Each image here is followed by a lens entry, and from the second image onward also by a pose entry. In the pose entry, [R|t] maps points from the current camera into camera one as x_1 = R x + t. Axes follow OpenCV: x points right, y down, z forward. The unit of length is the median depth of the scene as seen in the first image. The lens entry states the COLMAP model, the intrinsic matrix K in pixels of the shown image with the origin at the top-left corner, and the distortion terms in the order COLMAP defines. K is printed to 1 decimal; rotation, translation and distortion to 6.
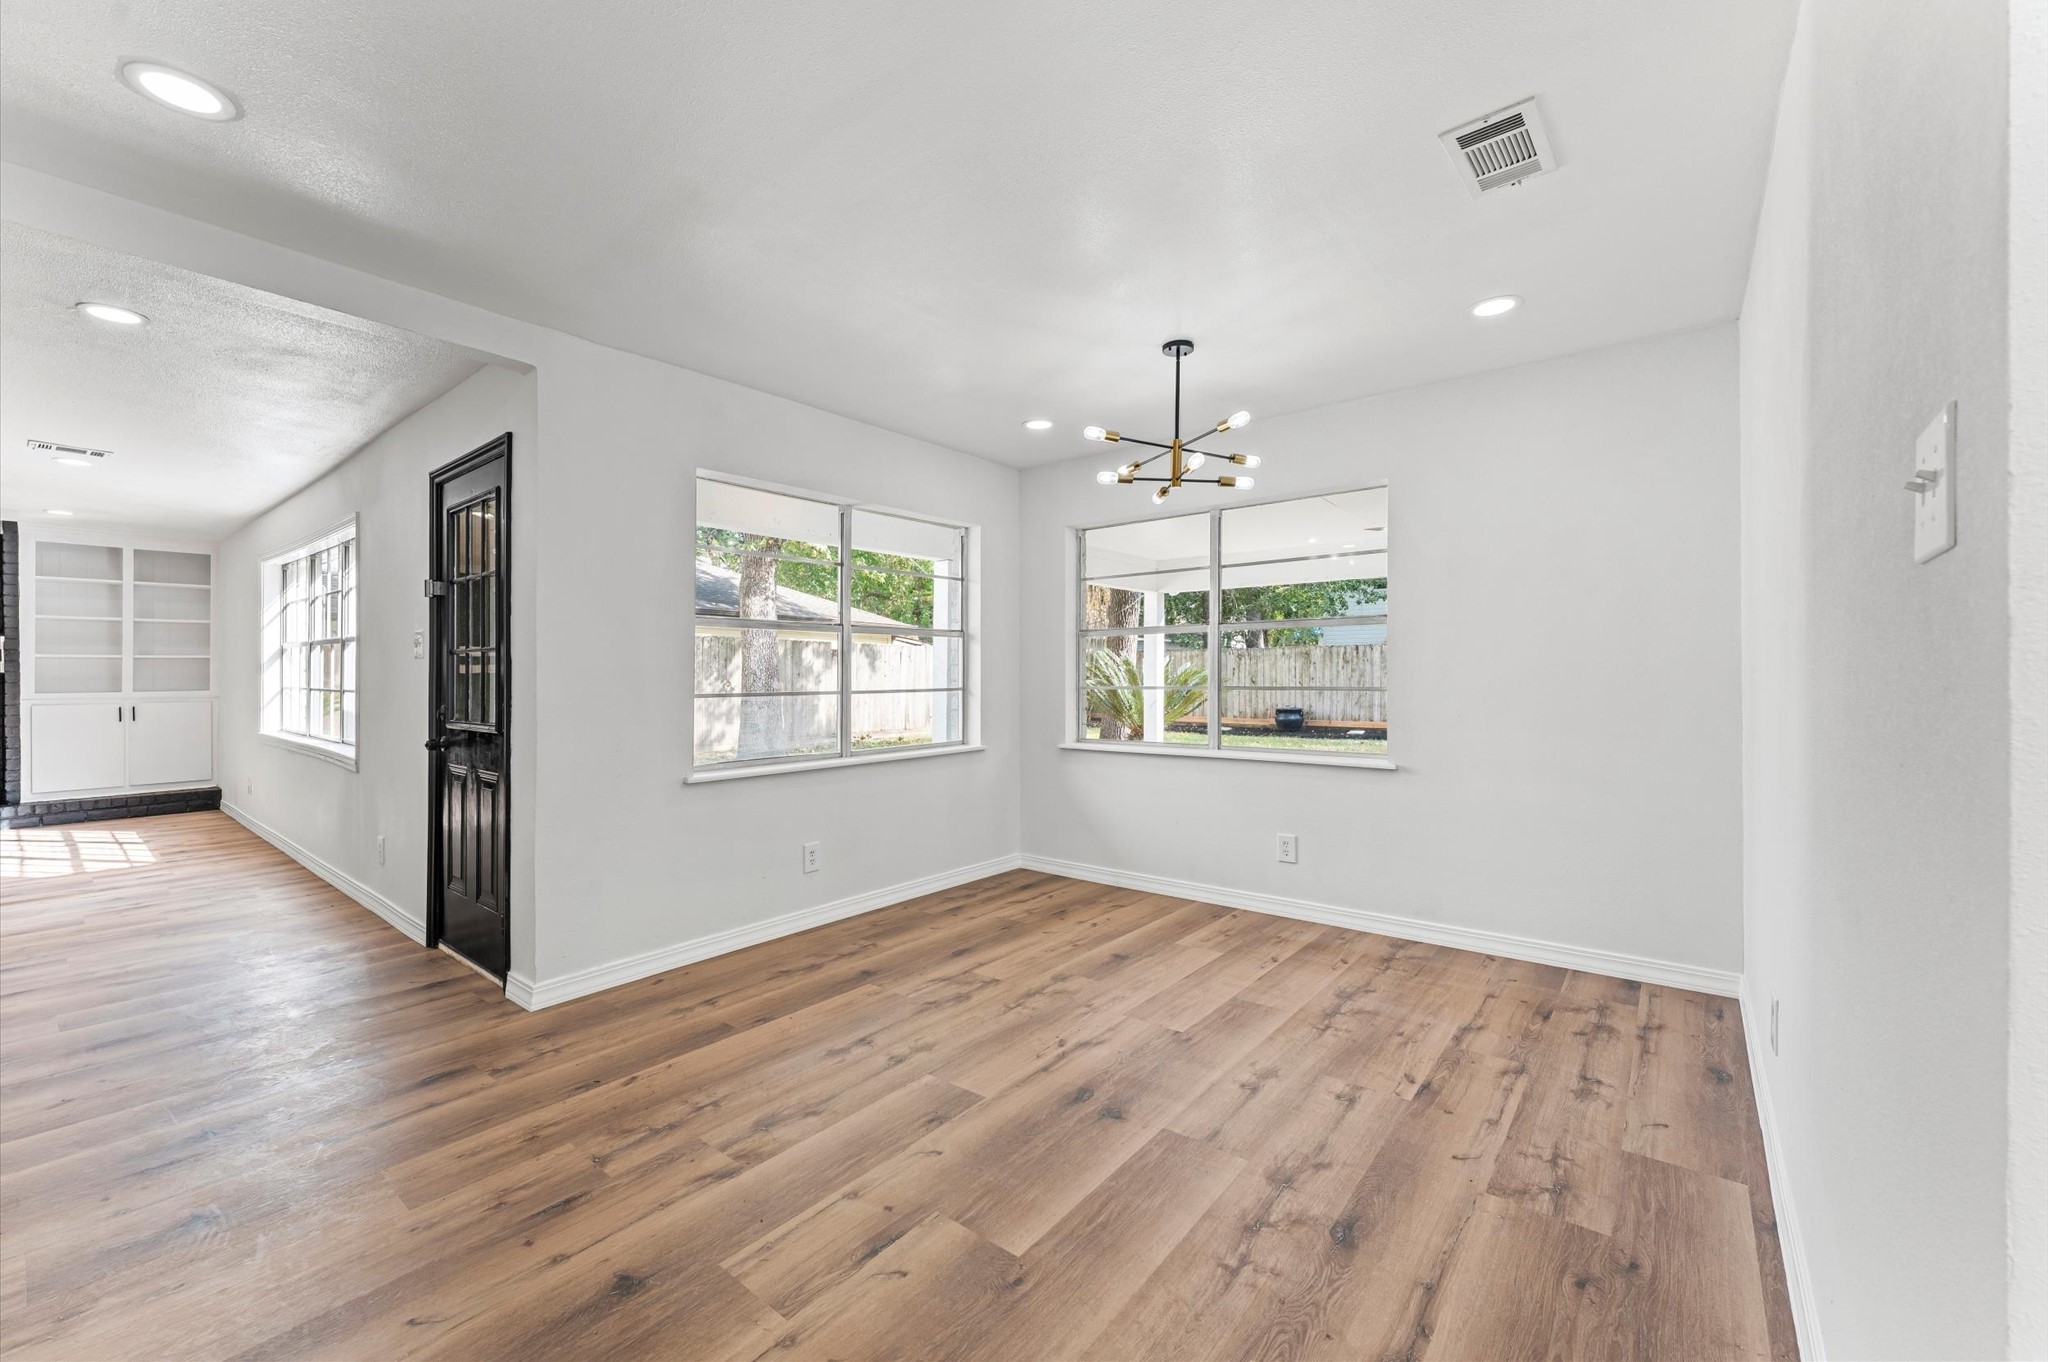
lens RADIAL K [[811.8, 0, 1016.5], [0, 811.8, 678.7], [0, 0, 1]] dist [-0.000877, -0.001031]
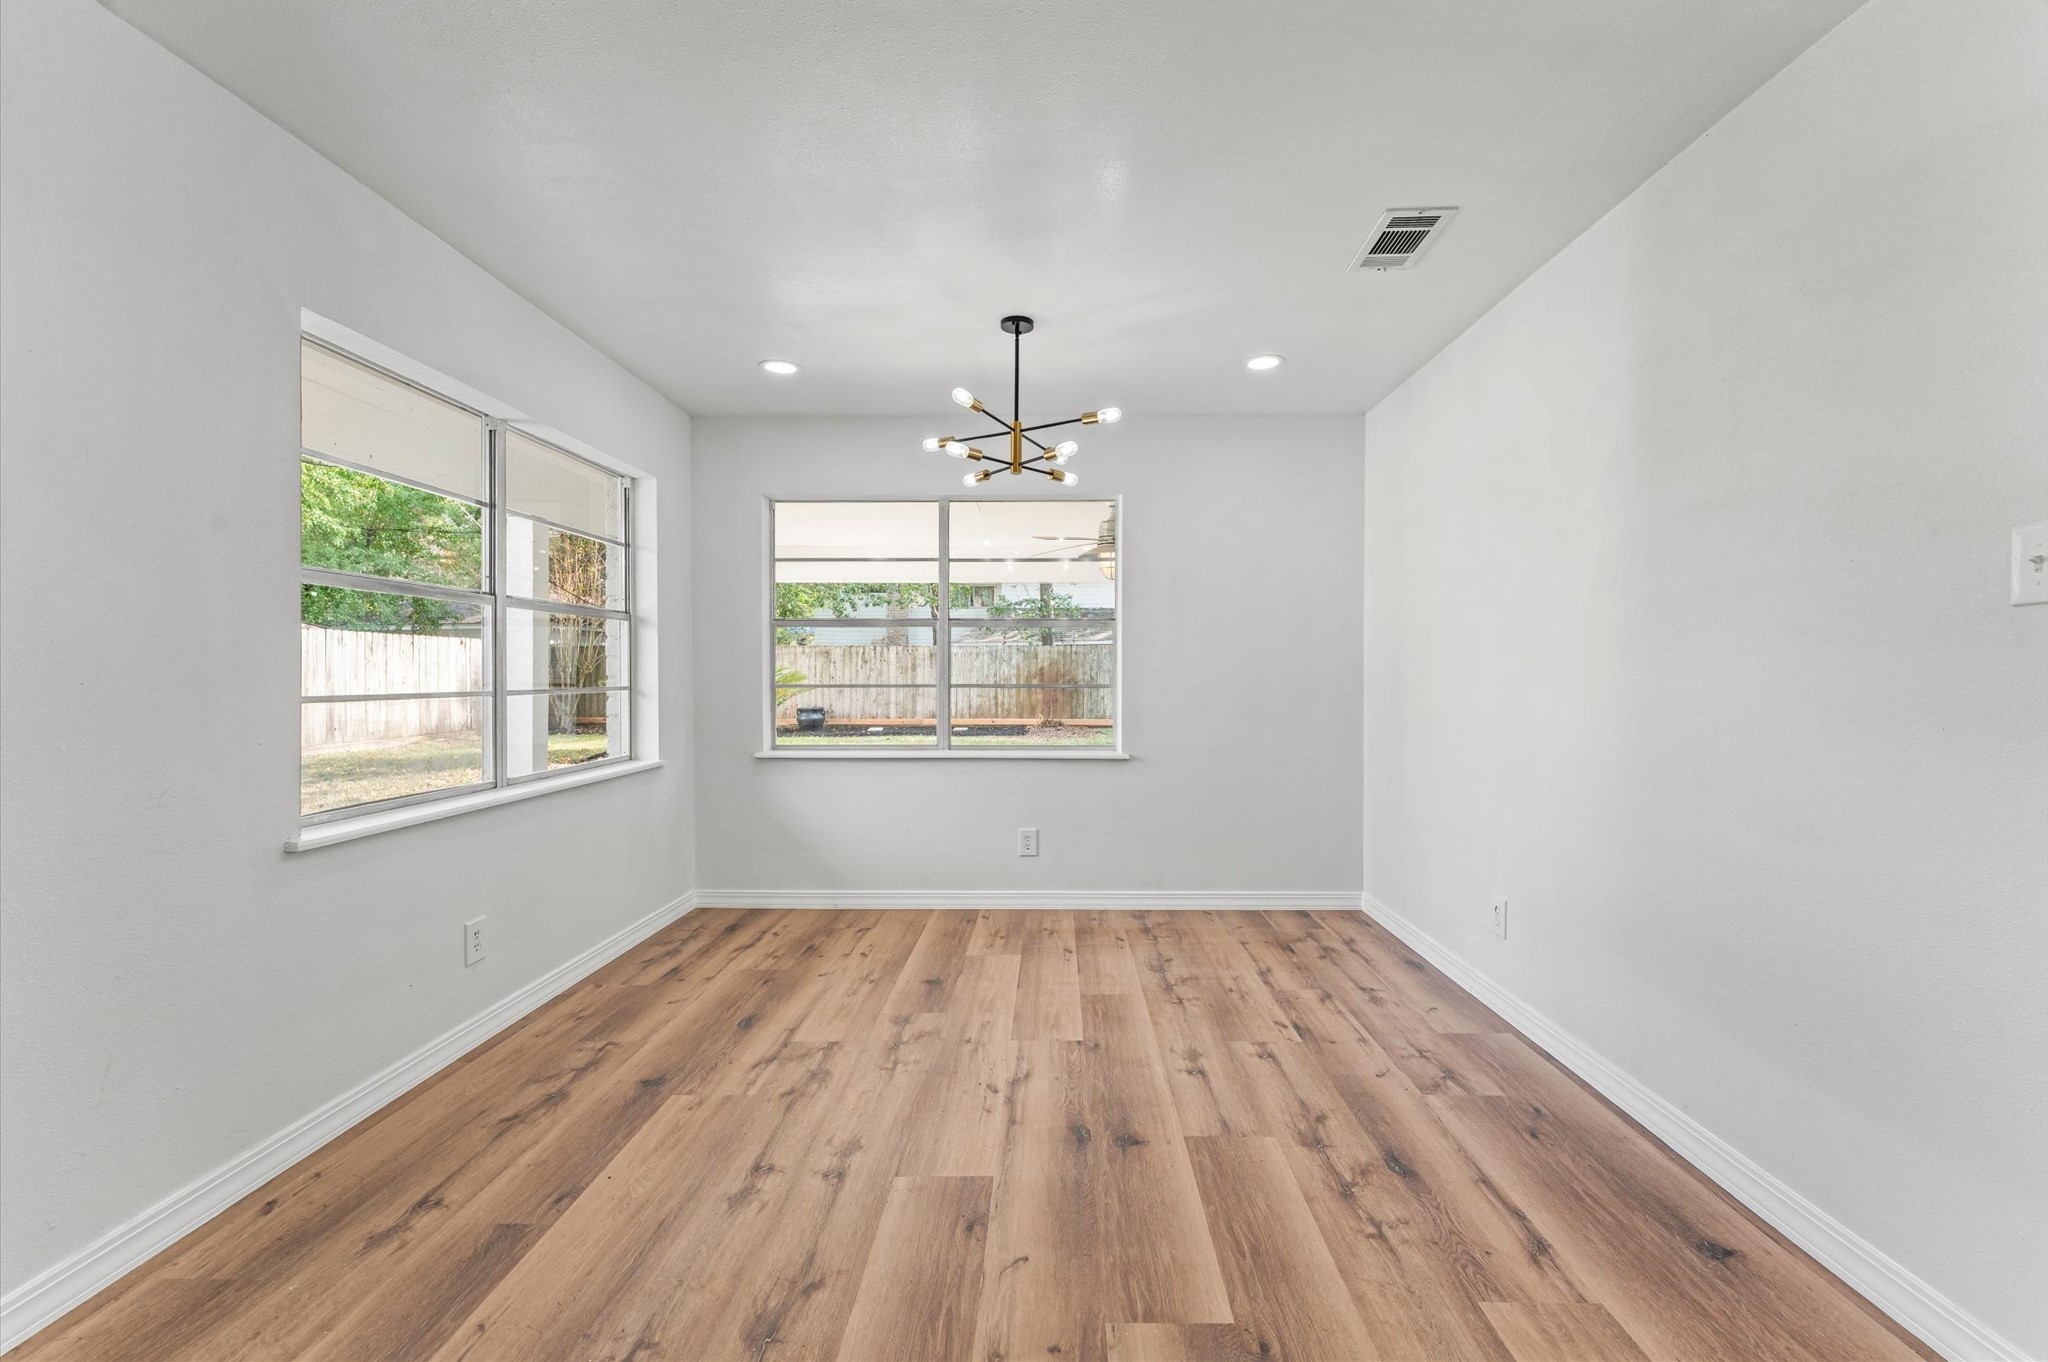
lens RADIAL K [[823.9, 0, 1034.5], [0, 823.9, 693.0], [0, 0, 1]] dist [-0.001528, -0.000682]
pose [[0.785719, -0.007496, 0.618538, -0.391068], [-0.003846, 0.999848, 0.017003, 0.003839], [-0.618572, -0.015739, 0.785571, 0.236490]]
